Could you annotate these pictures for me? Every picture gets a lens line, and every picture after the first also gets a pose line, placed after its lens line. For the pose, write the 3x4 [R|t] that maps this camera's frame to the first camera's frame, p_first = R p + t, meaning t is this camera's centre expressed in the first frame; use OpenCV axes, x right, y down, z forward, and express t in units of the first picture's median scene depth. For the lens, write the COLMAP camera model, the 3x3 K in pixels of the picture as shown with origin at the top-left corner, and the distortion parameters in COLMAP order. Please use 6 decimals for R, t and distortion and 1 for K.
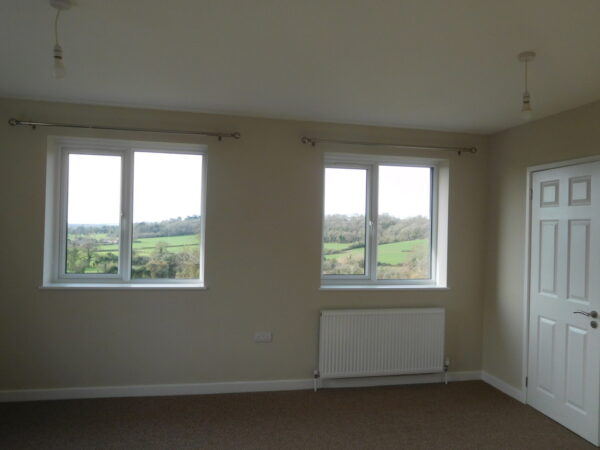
lens RADIAL K [[380.9, 0, 316.4], [0, 380.9, 226.1], [0, 0, 1]] dist [-0.010742, -0.001911]
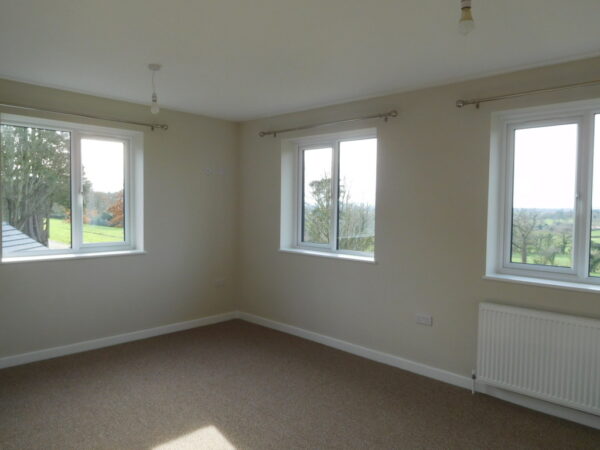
lens RADIAL K [[446.6, 0, 300.0], [0, 446.6, 225.0], [0, 0, 1]] dist [-0.029763, -0.002744]
pose [[0.575713, 0.024080, -0.817297, 0.618273], [0.005549, 0.999428, 0.033356, 0.015080], [0.817633, -0.023739, 0.575250, 0.111382]]
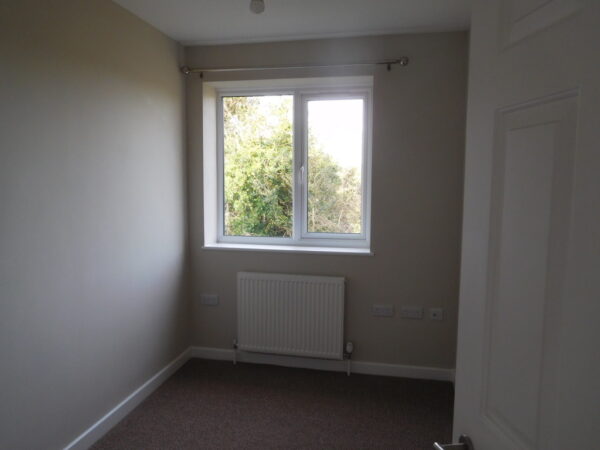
lens RADIAL K [[462.9, 0, 300.0], [0, 462.9, 225.0], [0, 0, 1]] dist [0.088944, -0.000878]
pose [[0.925177, 0.024063, -0.378772, 0.565840], [0.014037, 0.995136, 0.097505, 0.013843], [0.379276, -0.095526, 0.920339, 0.102078]]
